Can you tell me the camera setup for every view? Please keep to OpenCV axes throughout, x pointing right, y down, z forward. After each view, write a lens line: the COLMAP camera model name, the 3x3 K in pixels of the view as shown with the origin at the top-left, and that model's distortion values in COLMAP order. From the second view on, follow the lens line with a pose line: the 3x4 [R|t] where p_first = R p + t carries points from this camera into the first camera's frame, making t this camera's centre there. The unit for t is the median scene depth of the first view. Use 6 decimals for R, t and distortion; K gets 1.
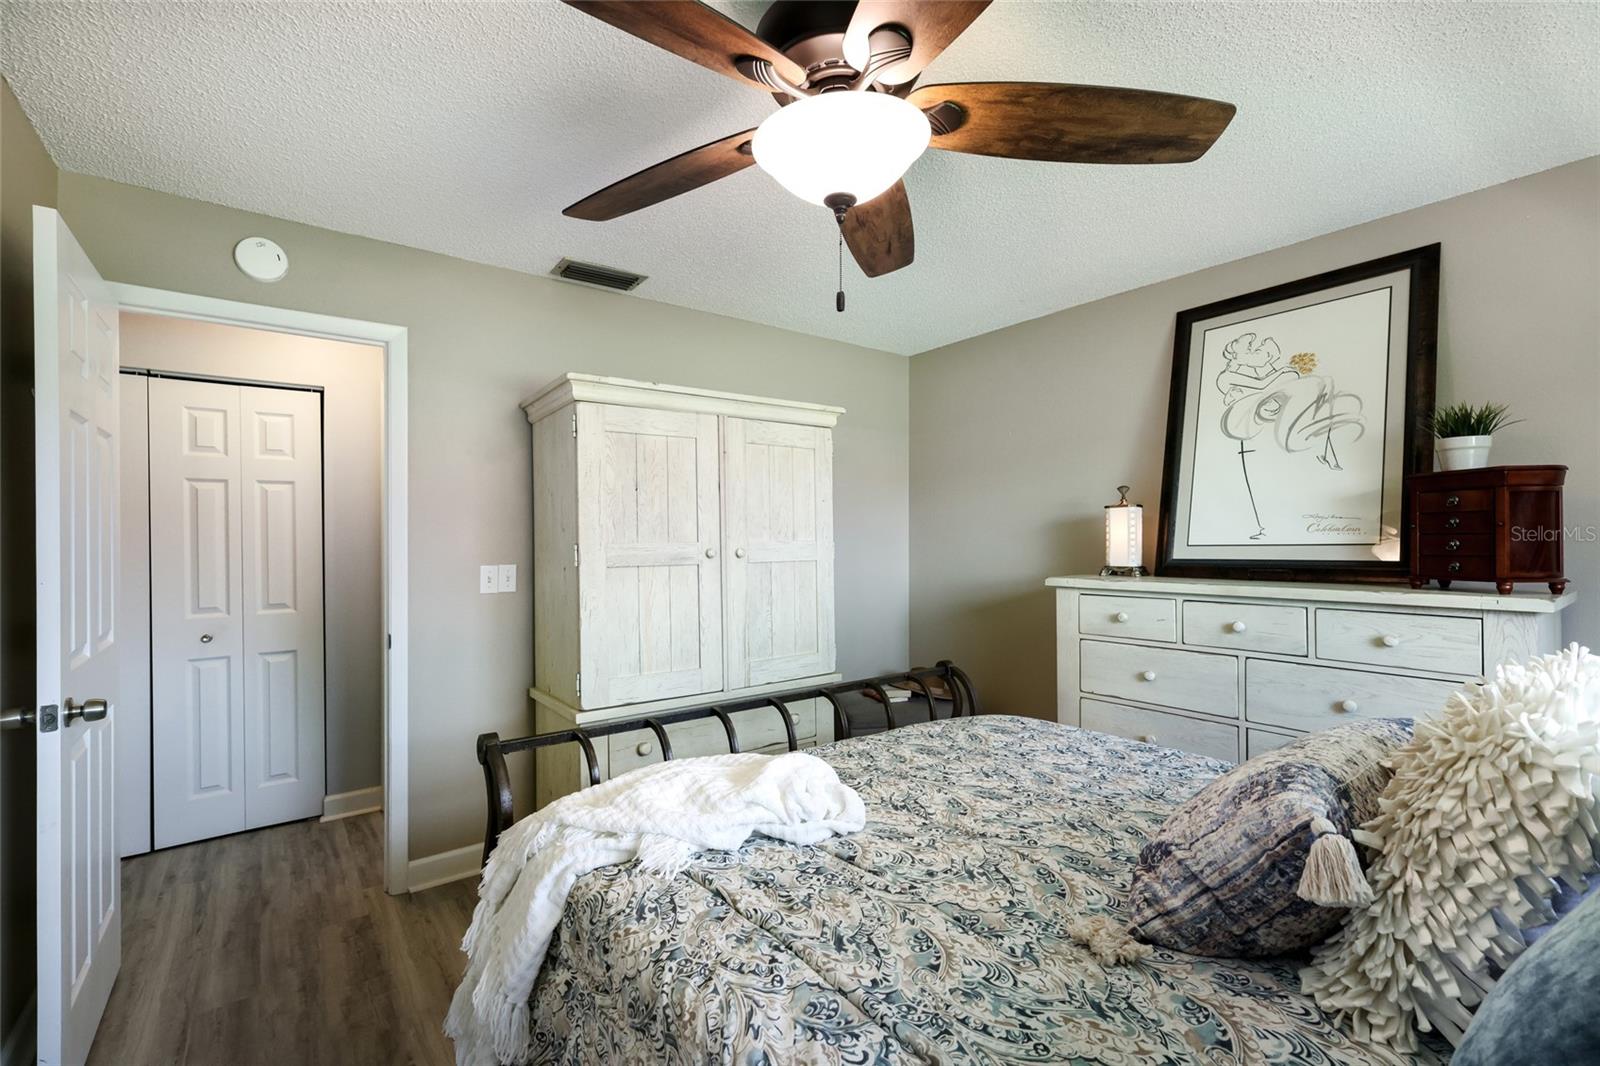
lens RADIAL K [[706.0, 0, 804.6], [0, 706.0, 533.1], [0, 0, 1]] dist [0.002758, 0.000293]
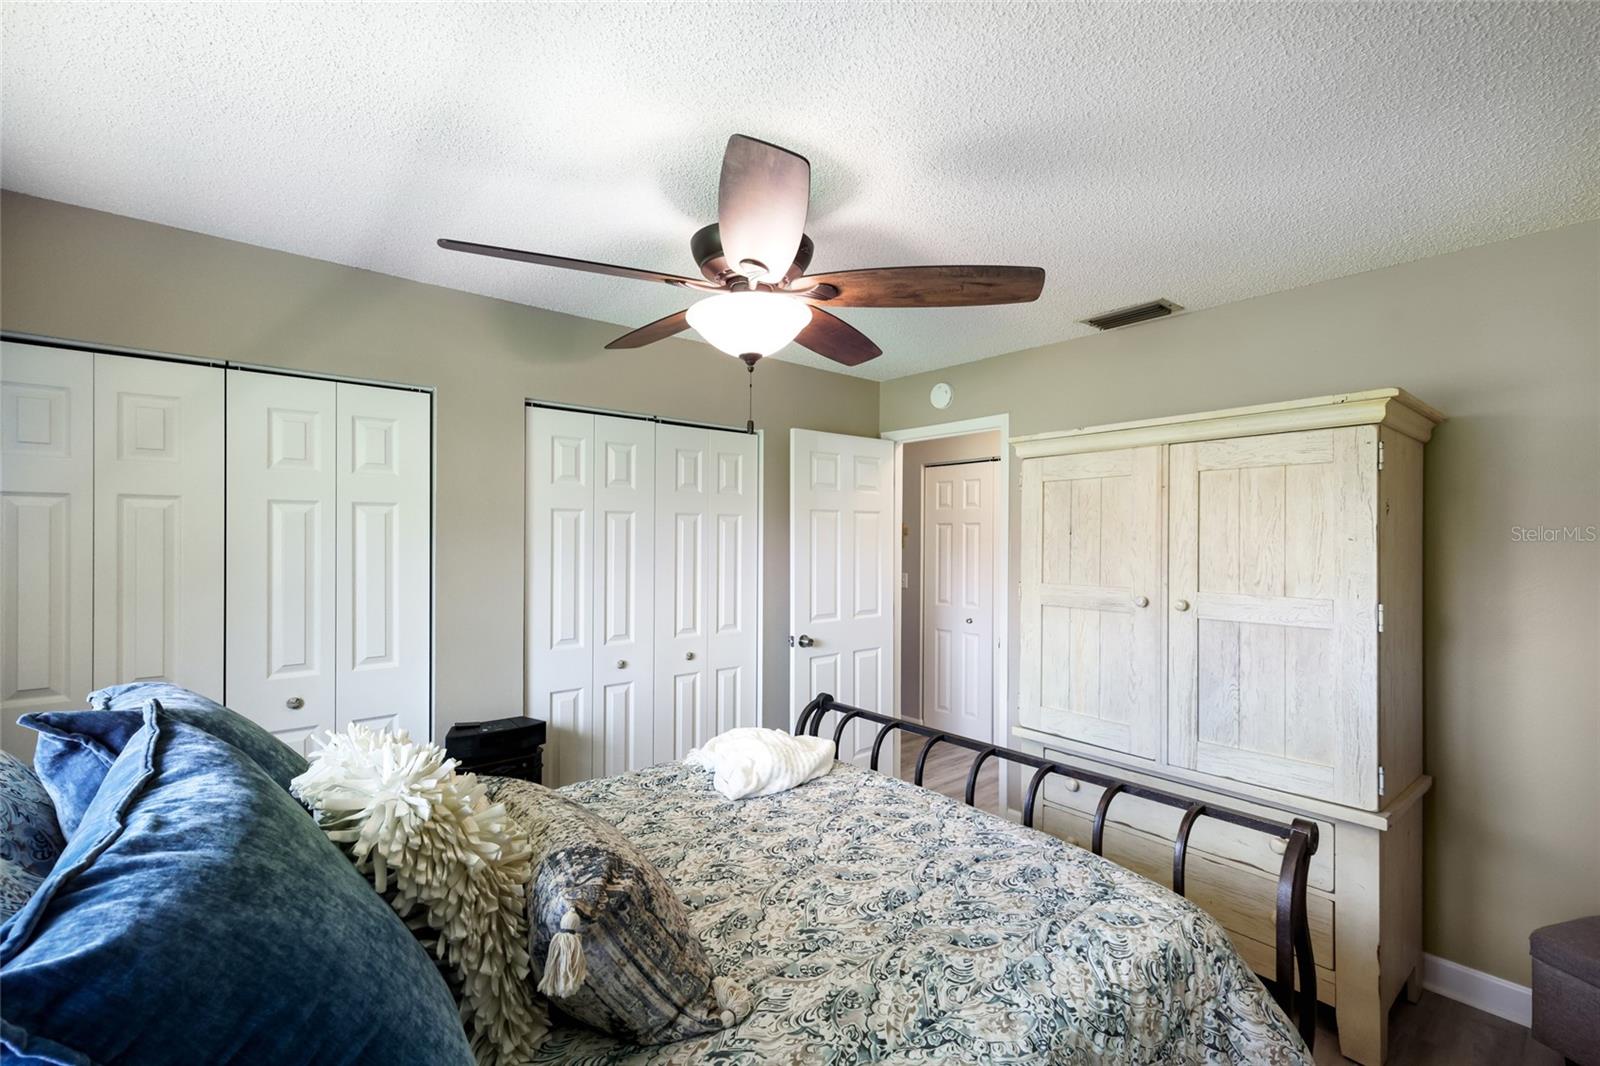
lens RADIAL K [[685.6, 0, 801.2], [0, 685.6, 534.2], [0, 0, 1]] dist [0.002278, 0.000183]
pose [[0.042019, 0.001812, -0.999115, 0.755813], [0.004032, 0.999990, 0.001983, -0.064197], [0.999109, -0.004111, 0.042011, 0.559396]]
